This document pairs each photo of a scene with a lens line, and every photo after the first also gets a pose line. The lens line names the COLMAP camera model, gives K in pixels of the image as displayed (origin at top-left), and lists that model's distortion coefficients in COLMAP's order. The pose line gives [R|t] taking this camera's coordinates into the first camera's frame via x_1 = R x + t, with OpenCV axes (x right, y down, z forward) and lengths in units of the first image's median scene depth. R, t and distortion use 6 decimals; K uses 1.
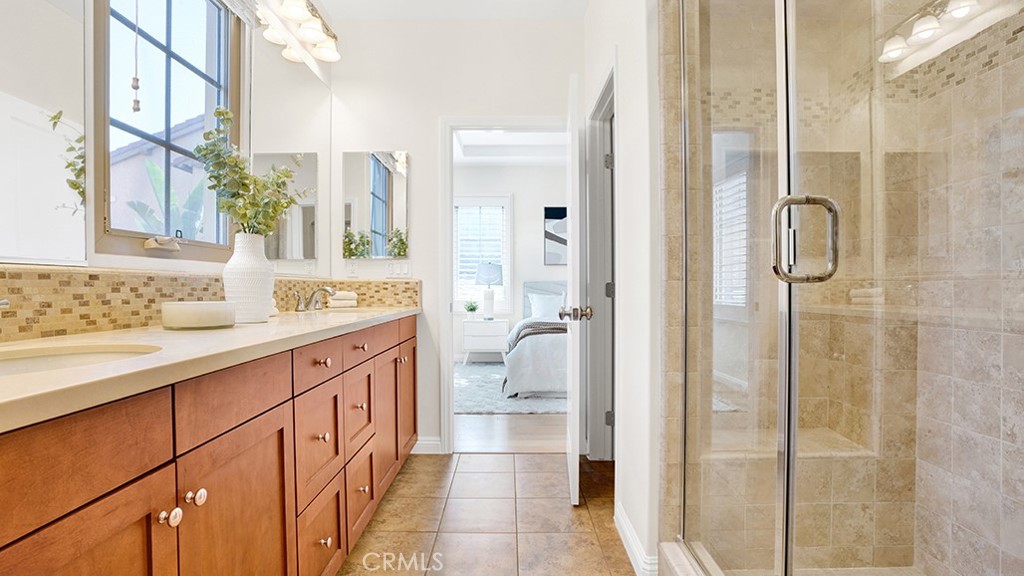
lens RADIAL K [[480.0, 0, 511.8], [0, 480.0, 289.7], [0, 0, 1]] dist [-0.039386, 0.003365]
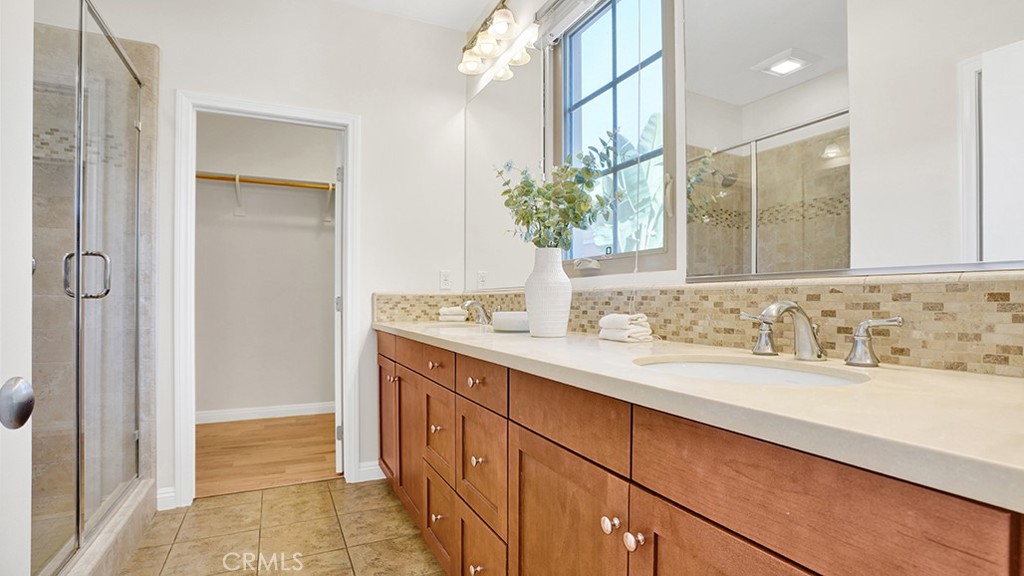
lens RADIAL K [[480.0, 0, 502.2], [0, 480.0, 302.9], [0, 0, 1]] dist [-0.039386, 0.003365]
pose [[-0.901496, 0.001727, -0.432784, -0.027940], [-0.002522, 0.999954, 0.009244, -0.011102], [0.432780, 0.009425, -0.901450, 1.935755]]
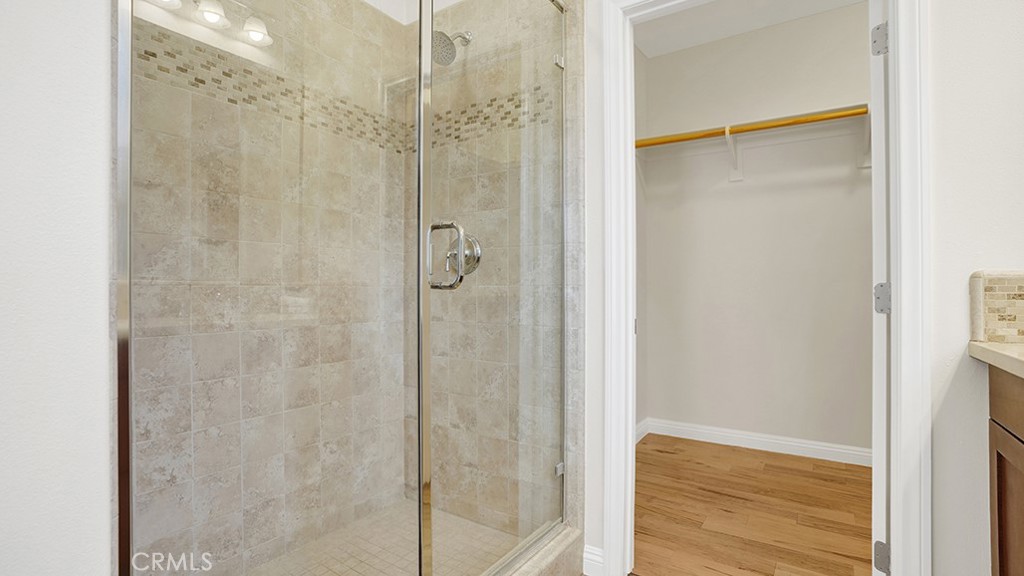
lens RADIAL K [[480.0, 0, 504.6], [0, 480.0, 288.7], [0, 0, 1]] dist [-0.039386, 0.003365]
pose [[-0.837504, 0.003072, 0.546423, -0.143383], [0.003696, 0.999993, 0.000043, -0.009061], [-0.546419, 0.002055, -0.837510, 1.126165]]
